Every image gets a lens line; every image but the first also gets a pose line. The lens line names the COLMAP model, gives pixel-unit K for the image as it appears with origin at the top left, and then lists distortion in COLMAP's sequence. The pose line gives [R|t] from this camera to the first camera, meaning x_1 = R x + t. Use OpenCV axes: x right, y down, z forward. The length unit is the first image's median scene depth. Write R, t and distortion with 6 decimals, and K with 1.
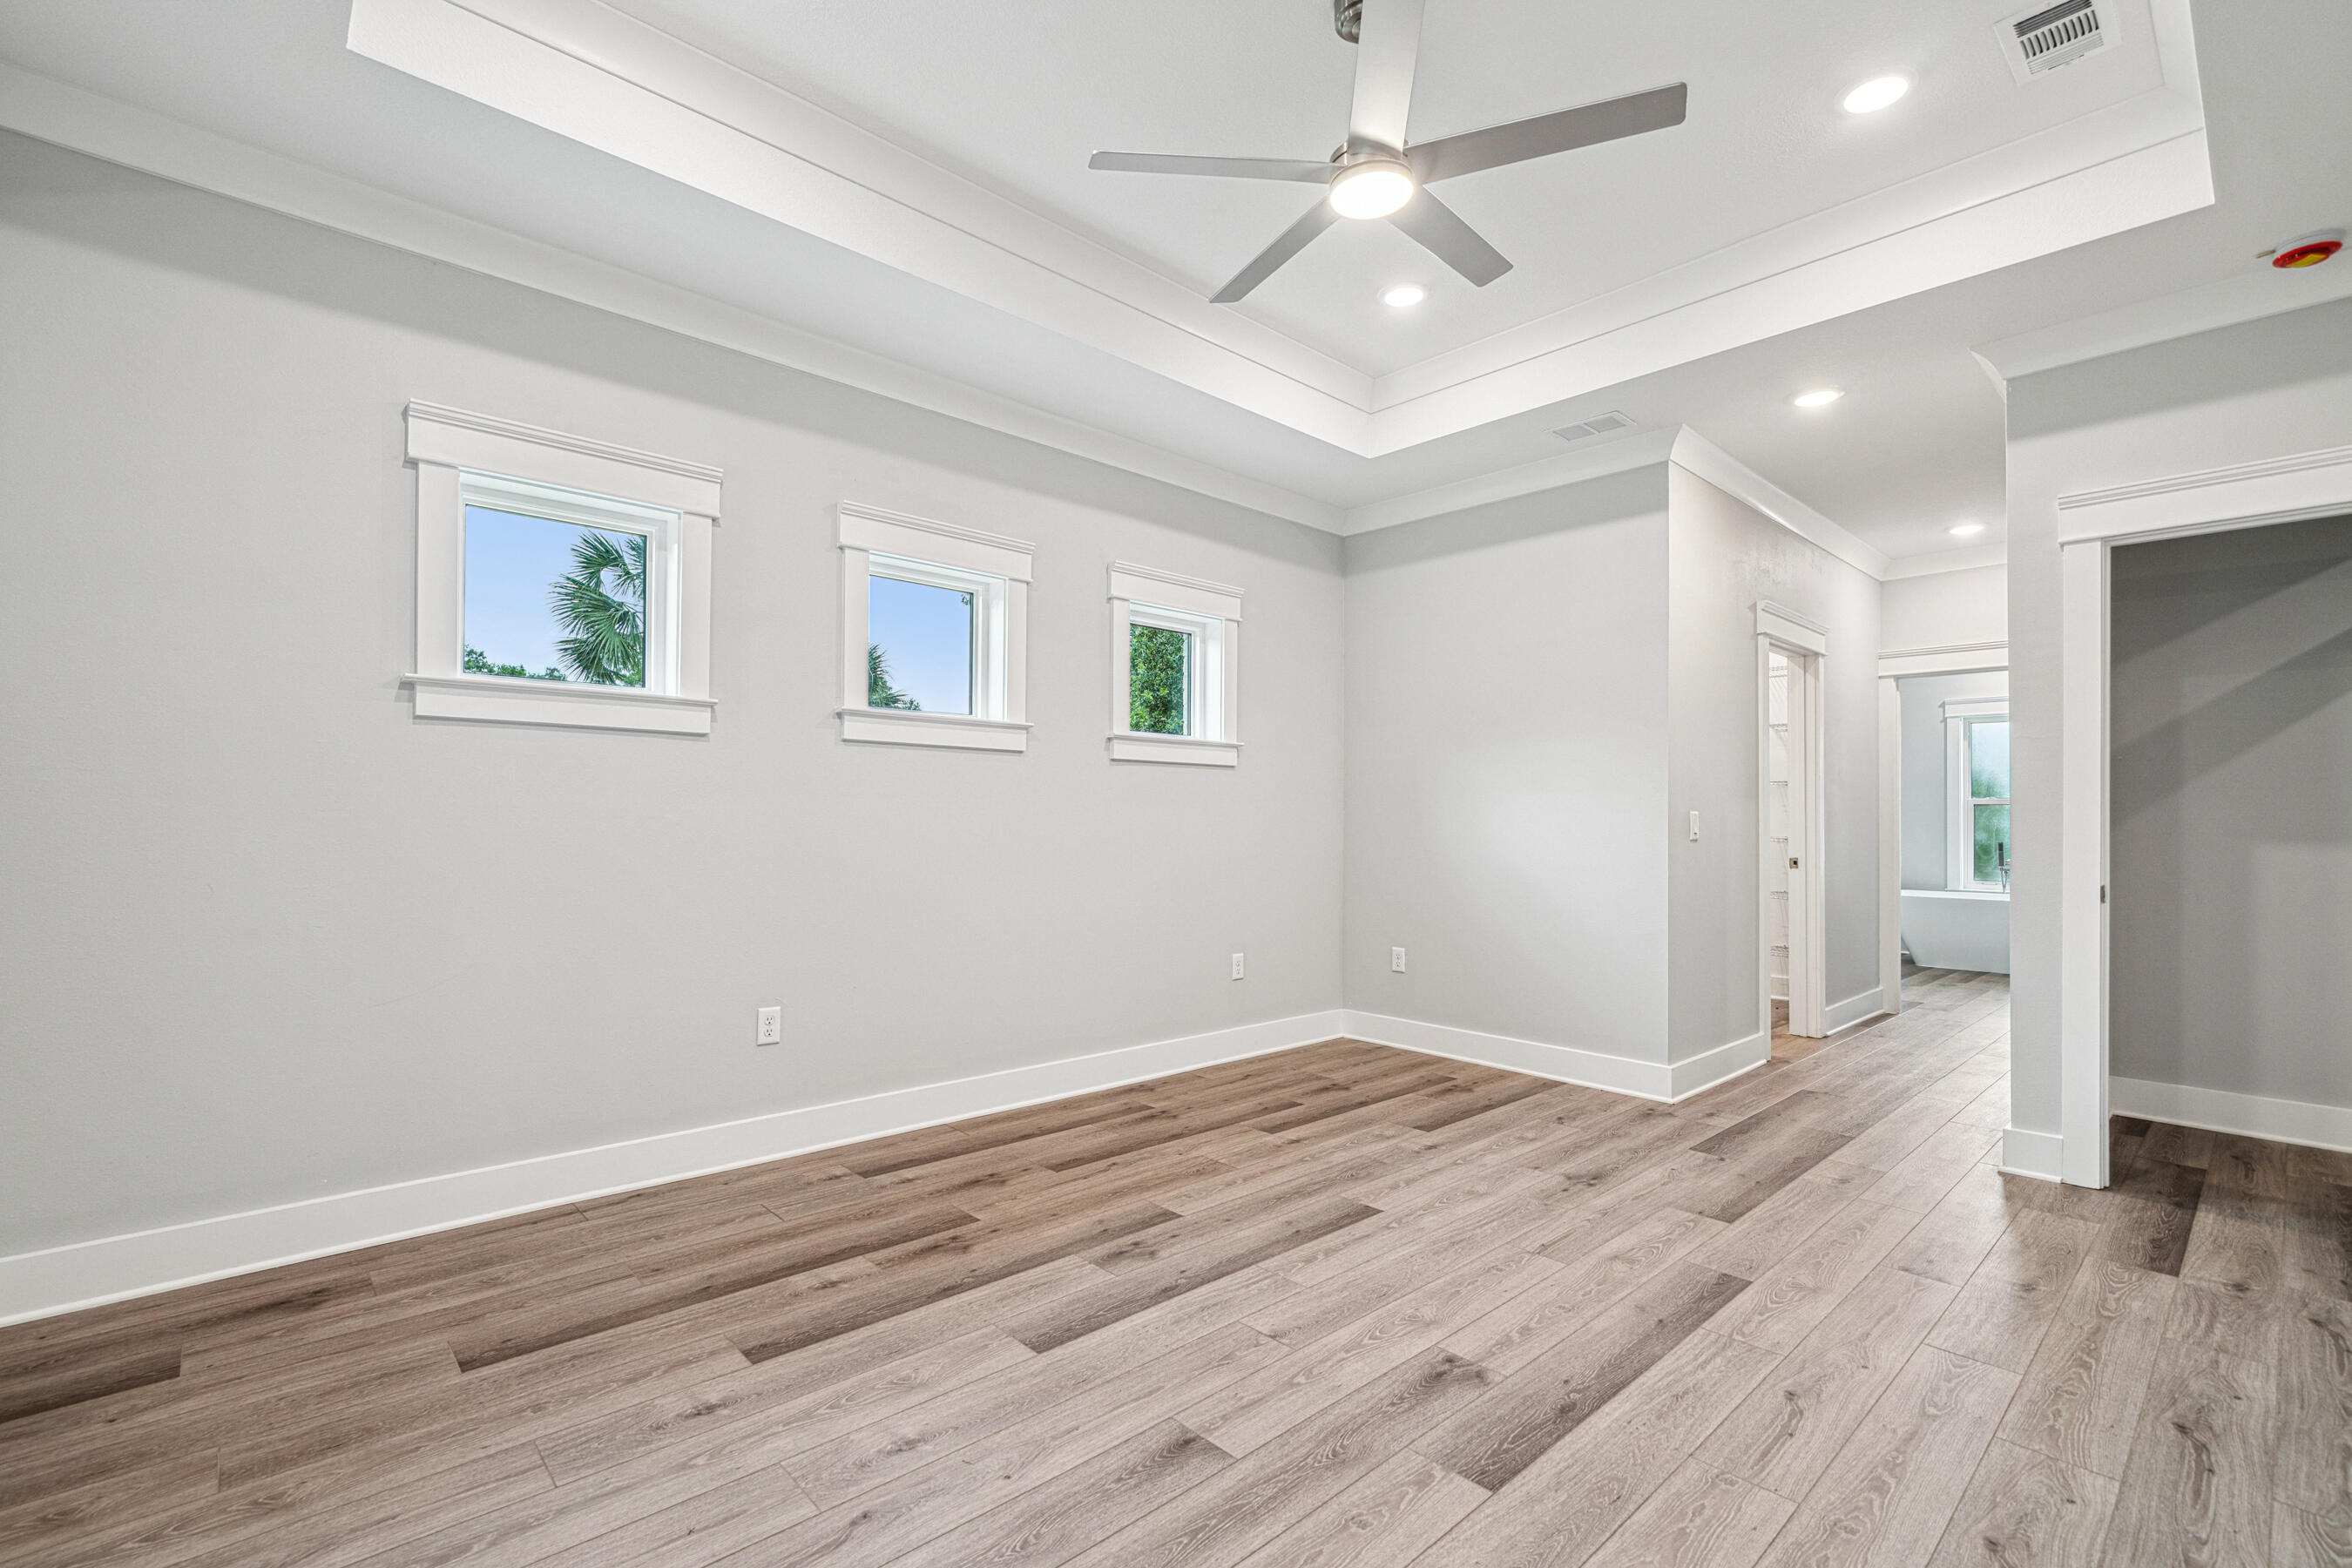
lens RADIAL K [[1044.3, 0, 1170.2], [0, 1044.3, 803.6], [0, 0, 1]] dist [-0.000596, 0.001460]
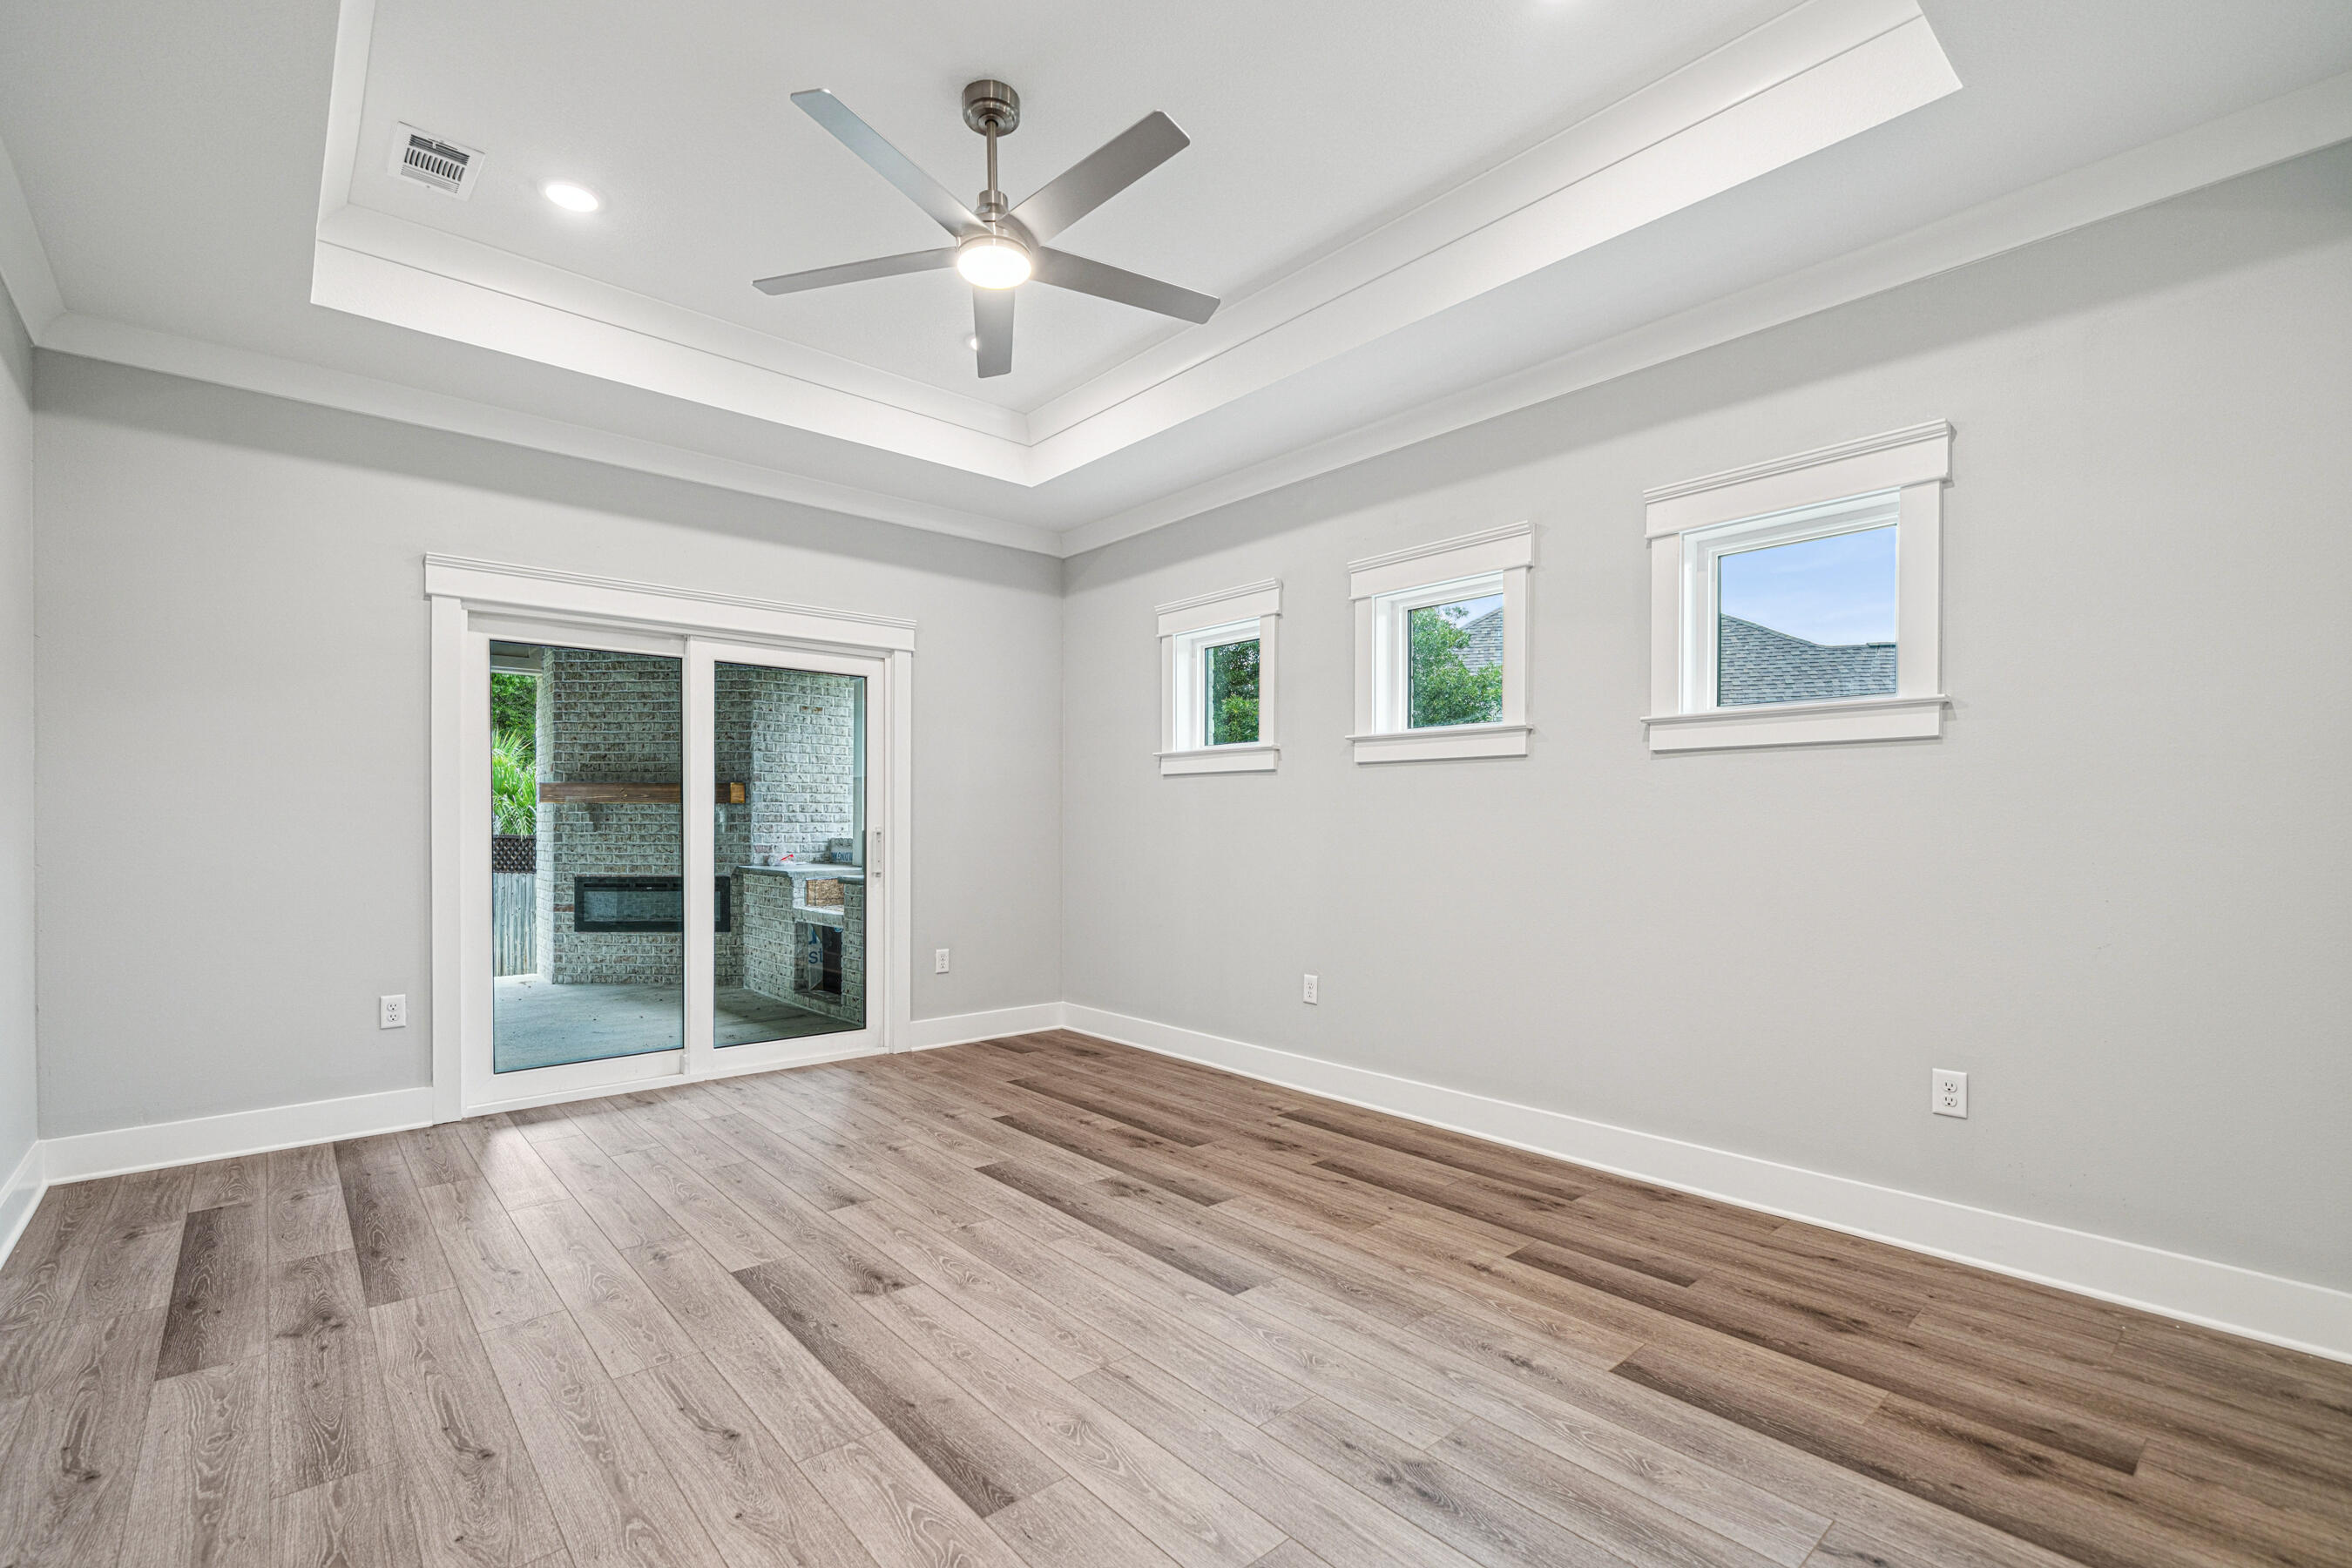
lens RADIAL K [[1044.3, 0, 1156.4], [0, 1044.3, 781.0], [0, 0, 1]] dist [-0.000596, 0.001460]
pose [[-0.036284, -0.051540, -0.998012, 1.012209], [0.009826, 0.998602, -0.051928, 0.022690], [0.999293, -0.011691, -0.035727, 0.931682]]
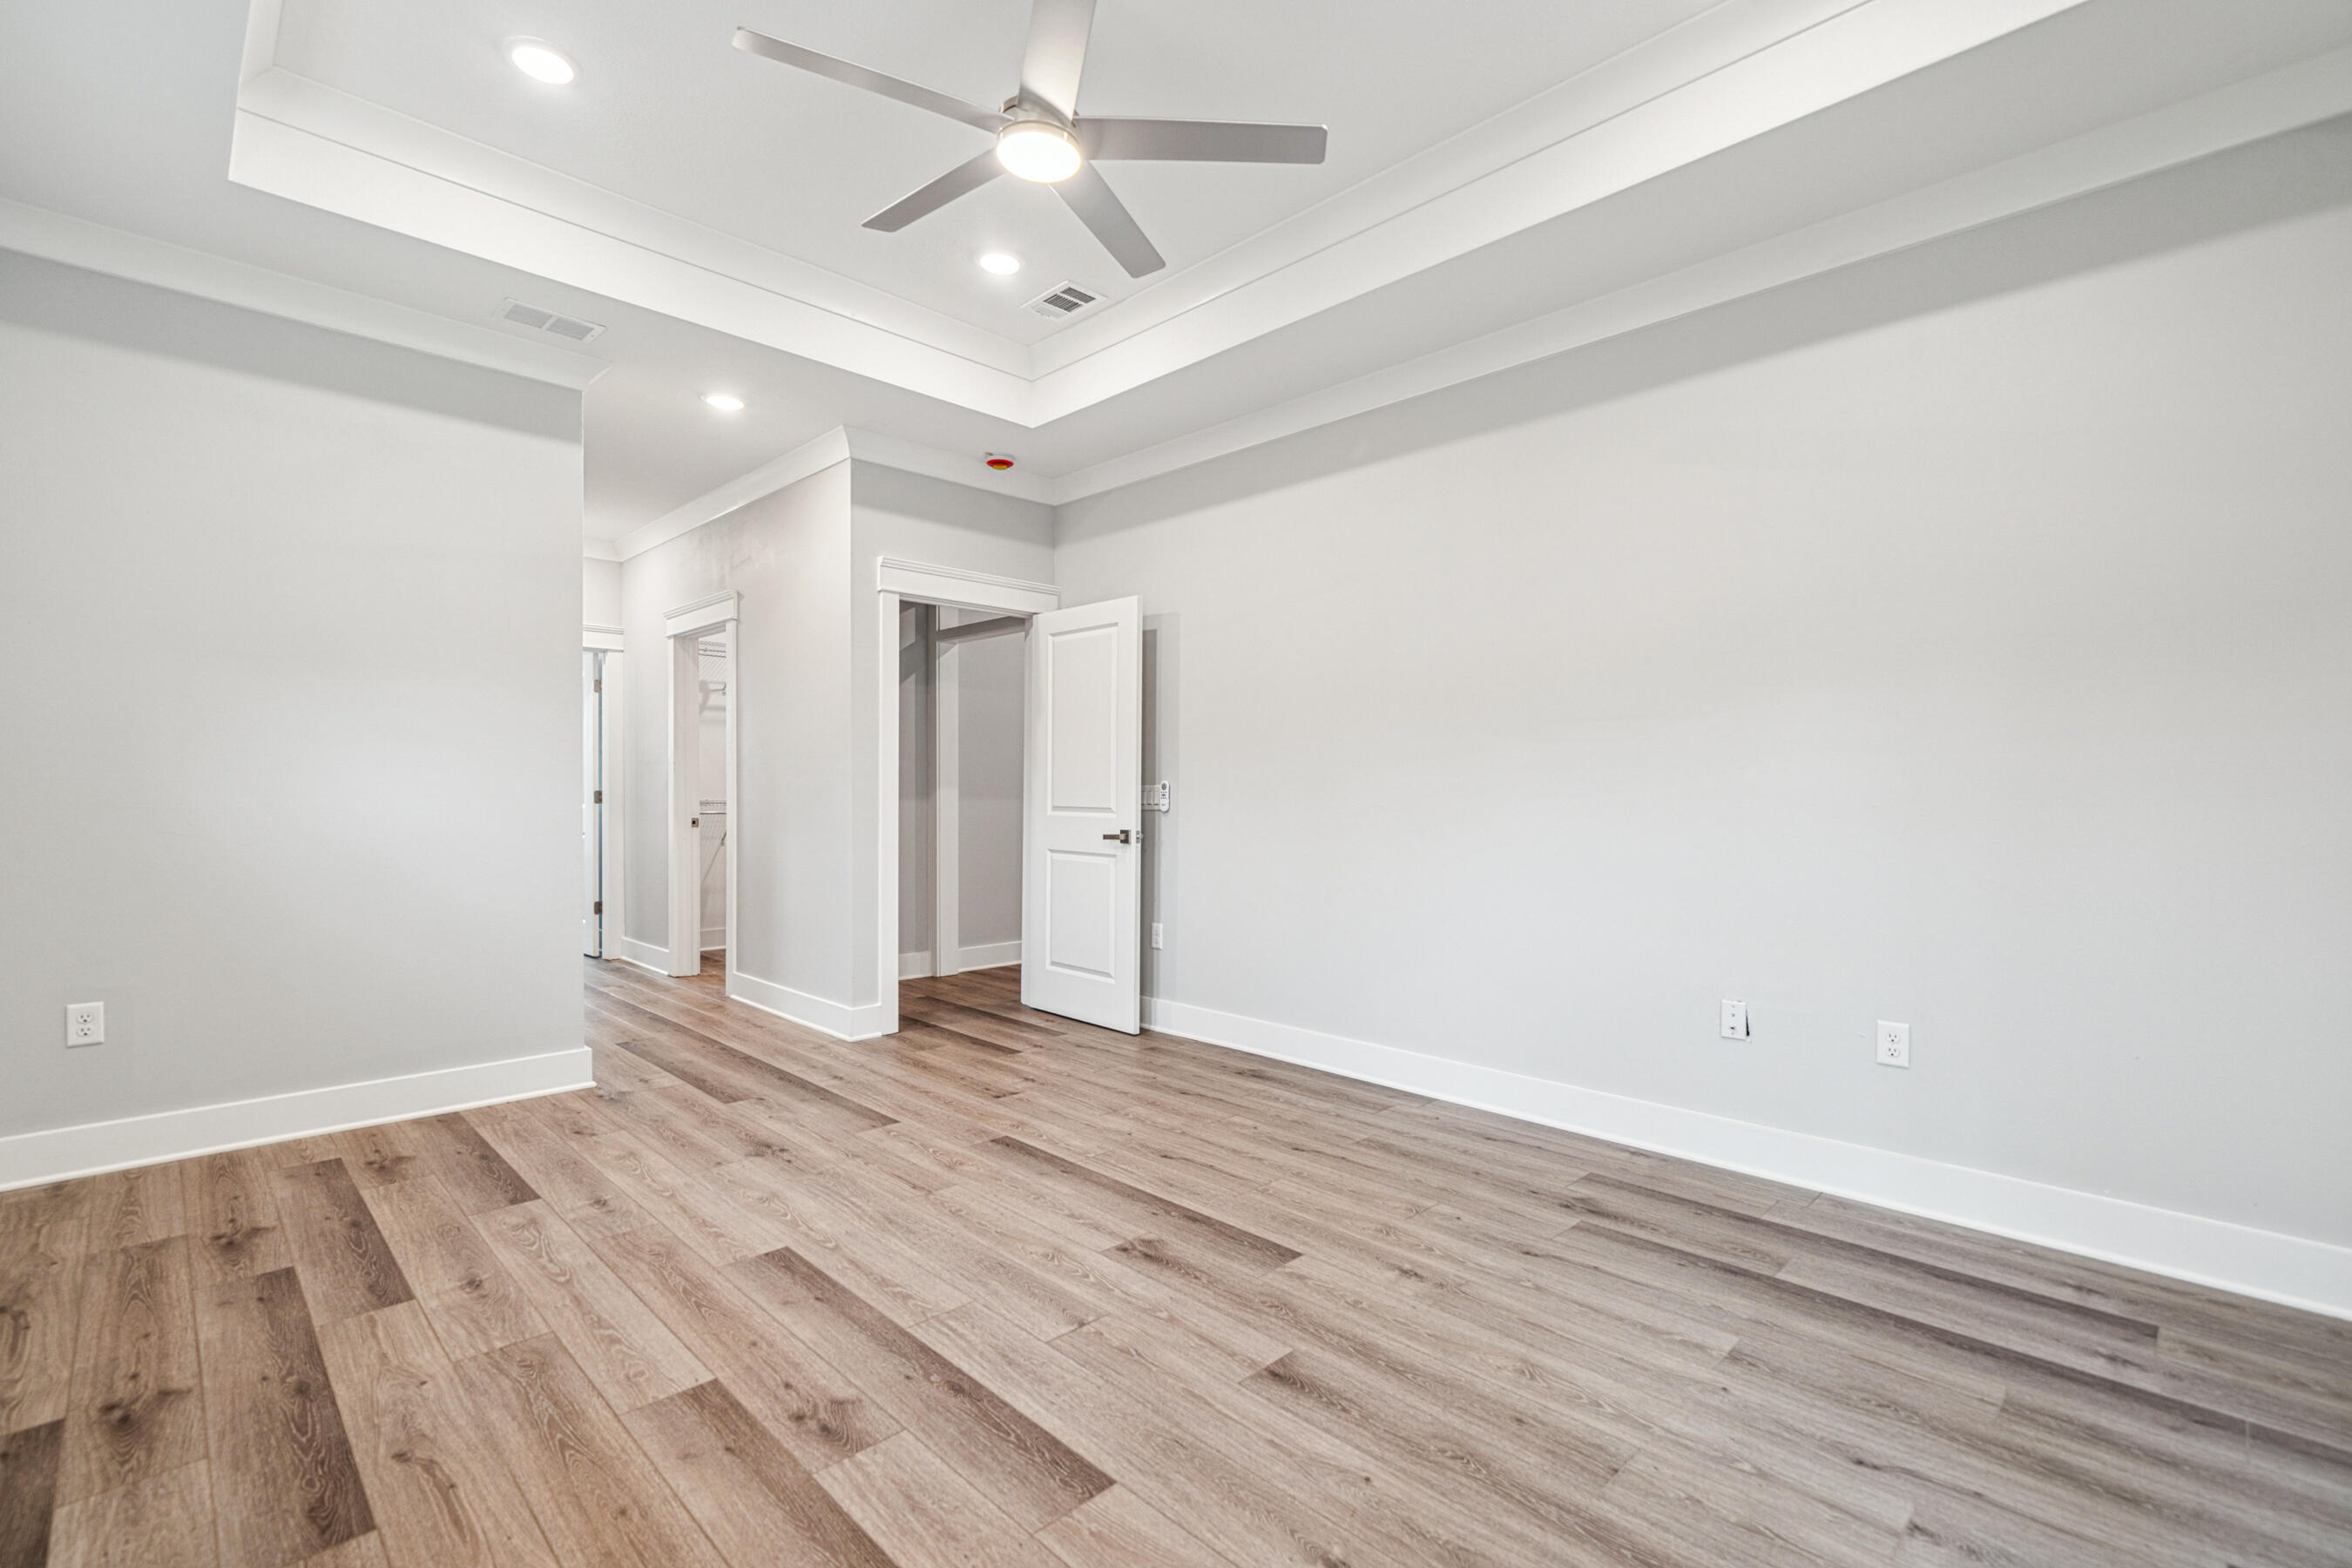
lens RADIAL K [[1044.3, 0, 1163.1], [0, 1044.3, 792.4], [0, 0, 1]] dist [-0.000596, 0.001460]
pose [[-0.031237, -0.010453, 0.999457, -0.620517], [-0.017575, 0.999796, 0.009907, 0.007672], [-0.999357, -0.017256, -0.031414, 0.696657]]
